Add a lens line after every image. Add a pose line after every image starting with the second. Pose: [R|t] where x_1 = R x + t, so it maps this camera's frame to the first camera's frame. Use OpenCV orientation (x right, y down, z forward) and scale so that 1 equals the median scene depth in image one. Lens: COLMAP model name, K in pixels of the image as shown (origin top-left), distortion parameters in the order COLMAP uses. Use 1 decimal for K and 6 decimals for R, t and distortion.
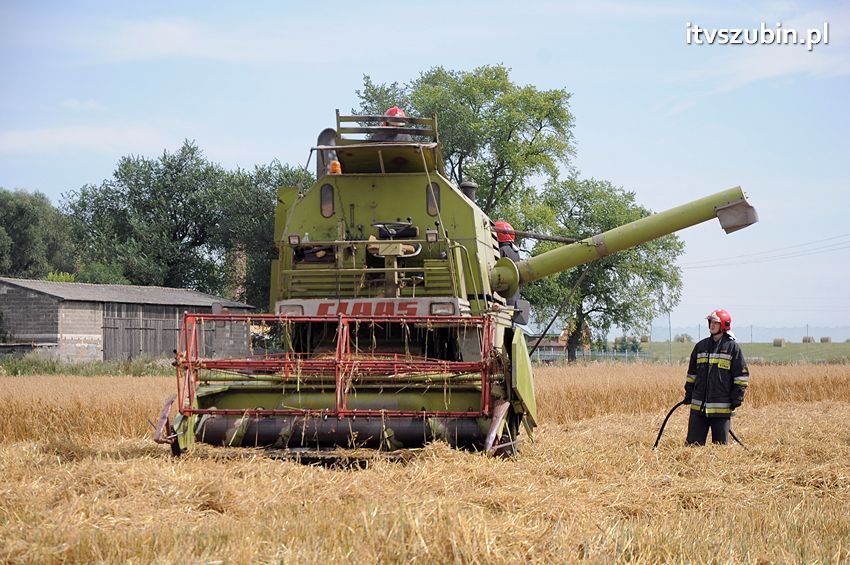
lens RADIAL K [[2002.7, 0, 425.0], [0, 2002.7, 282.5], [0, 0, 1]] dist [0.514277, -0.094040]
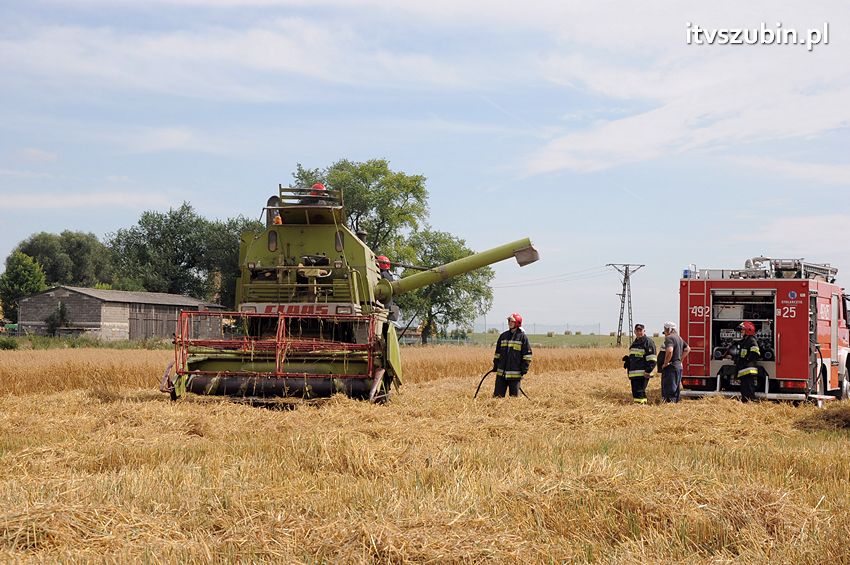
lens RADIAL K [[2002.7, 0, 425.0], [0, 2002.7, 282.5], [0, 0, 1]] dist [0.514277, -0.094040]
pose [[0.997054, 0.017651, 0.074648, -0.046531], [-0.017891, 0.999837, 0.002559, -0.014160], [-0.074591, -0.003887, 0.997207, -0.592463]]
